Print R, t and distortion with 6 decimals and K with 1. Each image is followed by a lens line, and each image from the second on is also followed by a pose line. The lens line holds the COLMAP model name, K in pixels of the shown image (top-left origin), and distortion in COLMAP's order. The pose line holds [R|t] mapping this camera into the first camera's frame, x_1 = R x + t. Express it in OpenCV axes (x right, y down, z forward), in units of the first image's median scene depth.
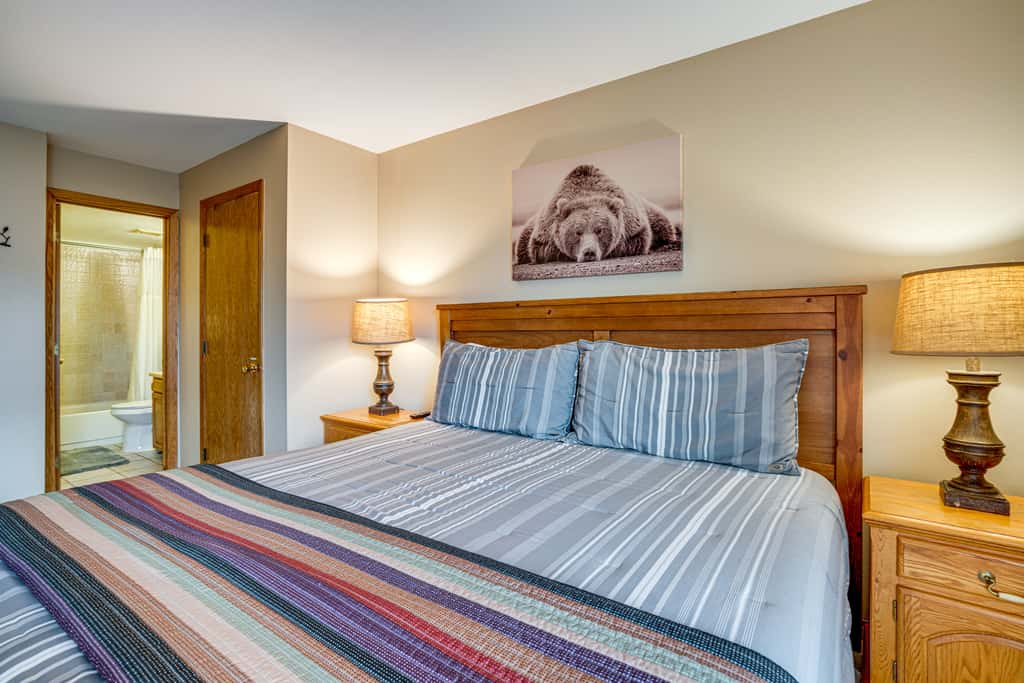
lens RADIAL K [[490.3, 0, 521.9], [0, 490.3, 329.6], [0, 0, 1]] dist [-0.026930, 0.008907]
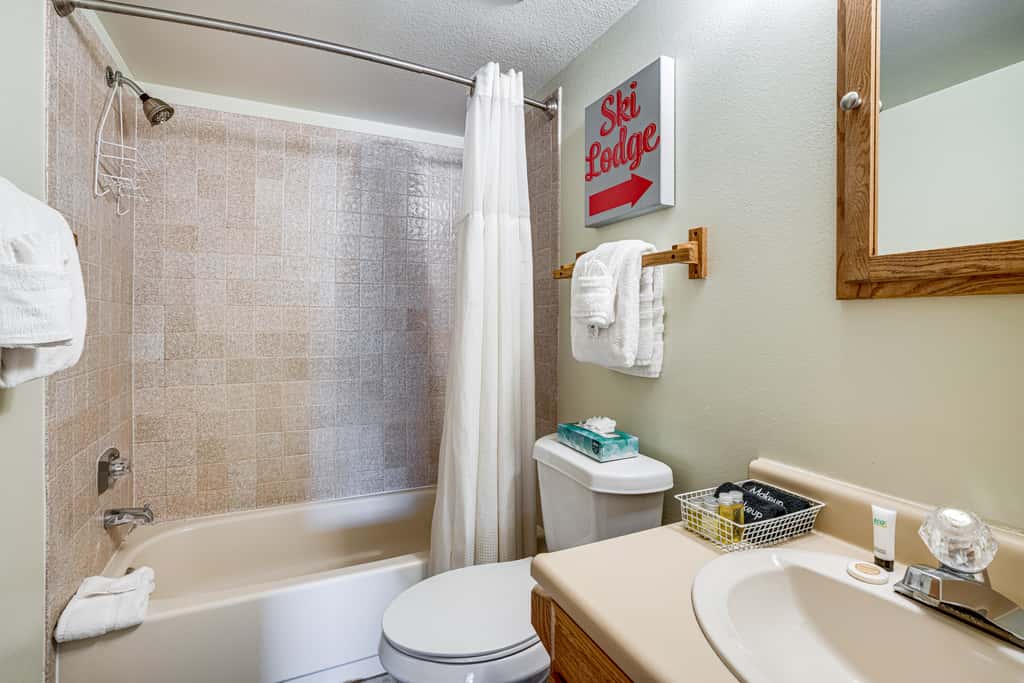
lens RADIAL K [[490.3, 0, 510.6], [0, 490.3, 322.3], [0, 0, 1]] dist [-0.026930, 0.008907]
pose [[0.864500, 0.006300, -0.502593, -0.997739], [-0.010885, 0.999922, -0.006189, -0.000029], [0.502515, 0.010821, 0.864501, 1.223939]]
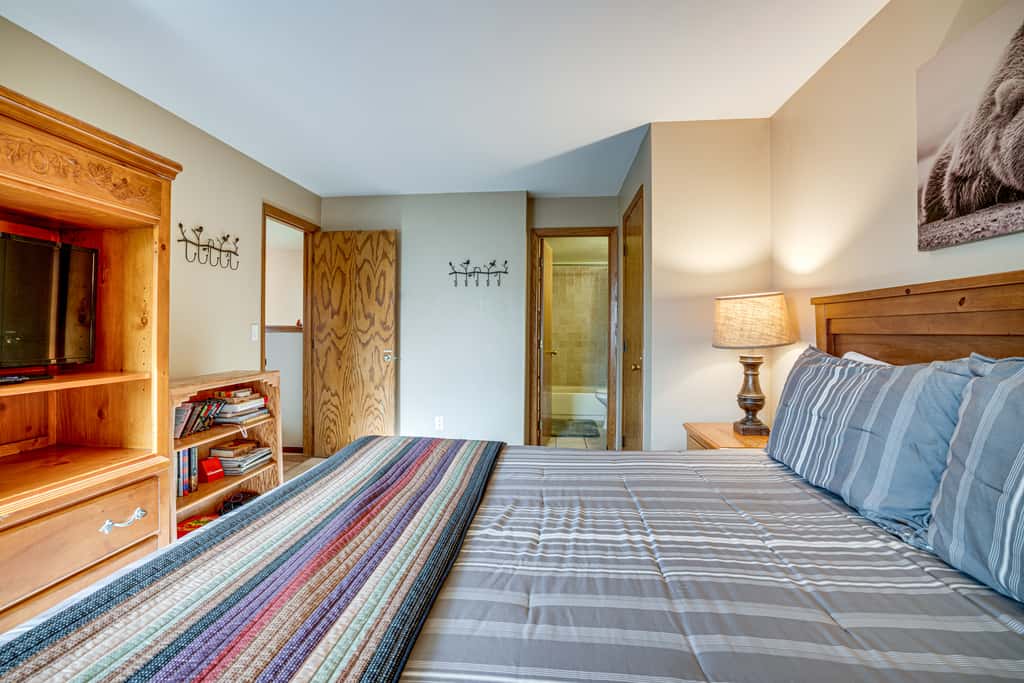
lens RADIAL K [[490.3, 0, 511.3], [0, 490.3, 335.1], [0, 0, 1]] dist [-0.026930, 0.008907]
pose [[0.479390, 0.013862, -0.877493, 0.270606], [-0.006840, 0.999904, 0.012059, -0.000851], [0.877576, 0.000221, 0.479438, 0.282259]]
